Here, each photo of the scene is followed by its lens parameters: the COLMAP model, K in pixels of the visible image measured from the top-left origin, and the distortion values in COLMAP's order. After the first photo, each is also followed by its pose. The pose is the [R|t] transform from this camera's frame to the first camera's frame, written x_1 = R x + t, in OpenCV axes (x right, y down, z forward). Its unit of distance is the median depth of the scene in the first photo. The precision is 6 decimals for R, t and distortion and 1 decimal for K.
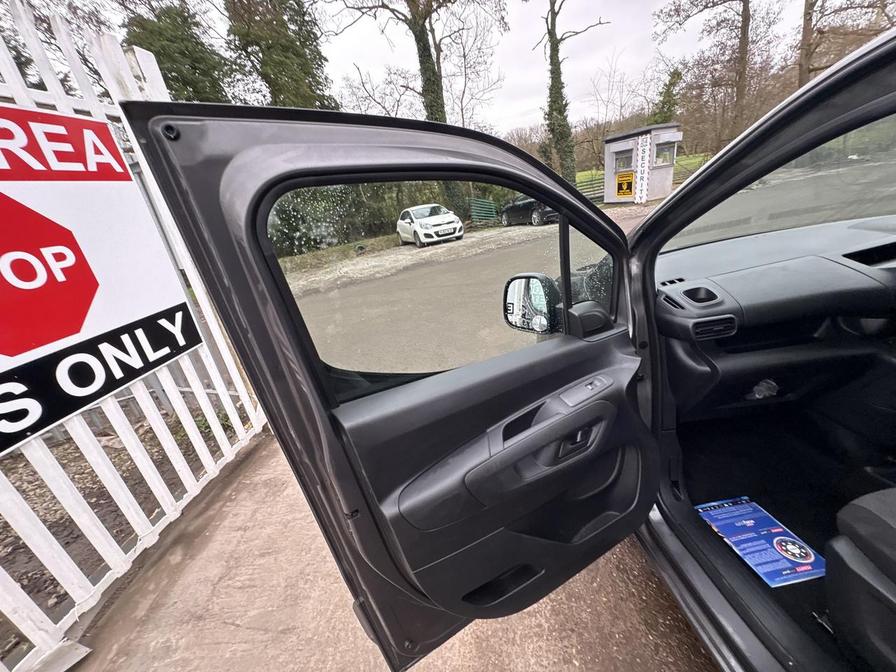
lens RADIAL K [[359.2, 0, 448.5], [0, 359.2, 337.1], [0, 0, 1]] dist [0.000804, 0.000115]
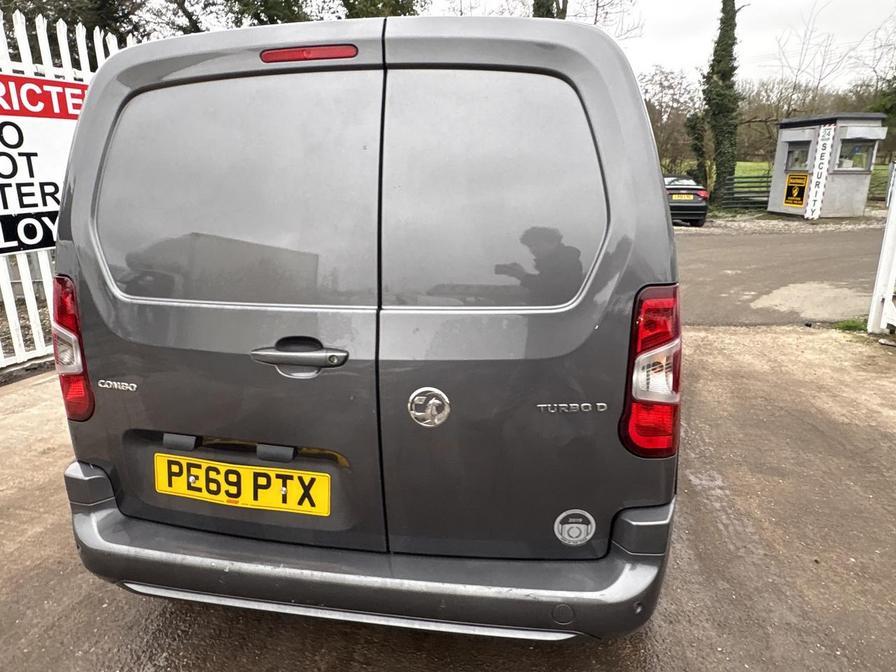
lens RADIAL K [[593.7, 0, 451.1], [0, 593.7, 327.1], [0, 0, 1]] dist [0.010032, -0.002111]
pose [[0.955585, 0.205162, -0.211581, 0.189883], [-0.224642, 0.971755, -0.072300, 0.065493], [0.190772, 0.116619, 0.974683, -0.224539]]
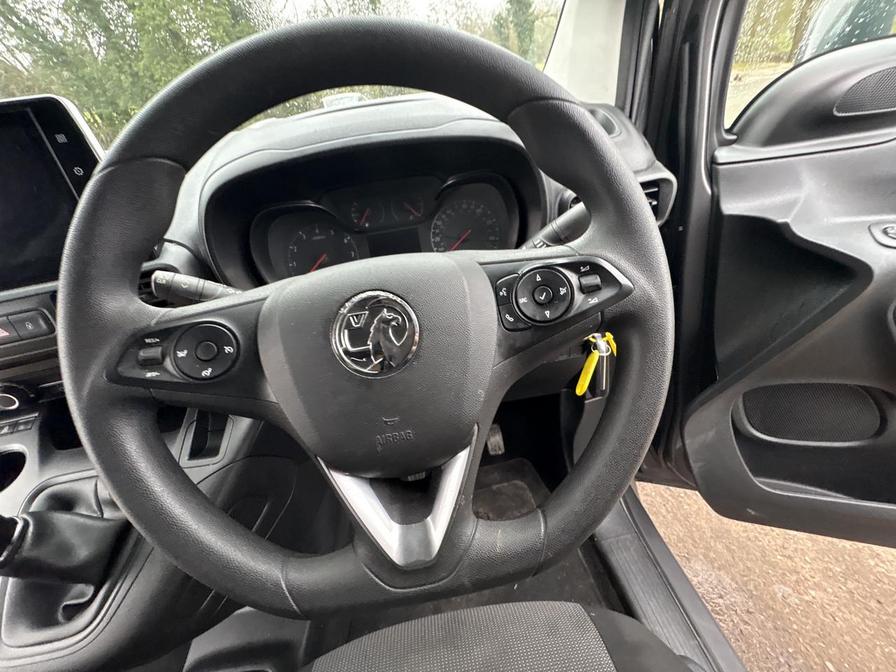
lens RADIAL K [[359.2, 0, 449.0], [0, 359.2, 336.6], [0, 0, 1]] dist [0.000804, 0.000115]
pose [[0.998686, 0.009716, 0.050316, 0.156111], [-0.021014, 0.973162, 0.229160, -0.017766], [-0.046739, -0.229916, 0.972087, 0.054157]]
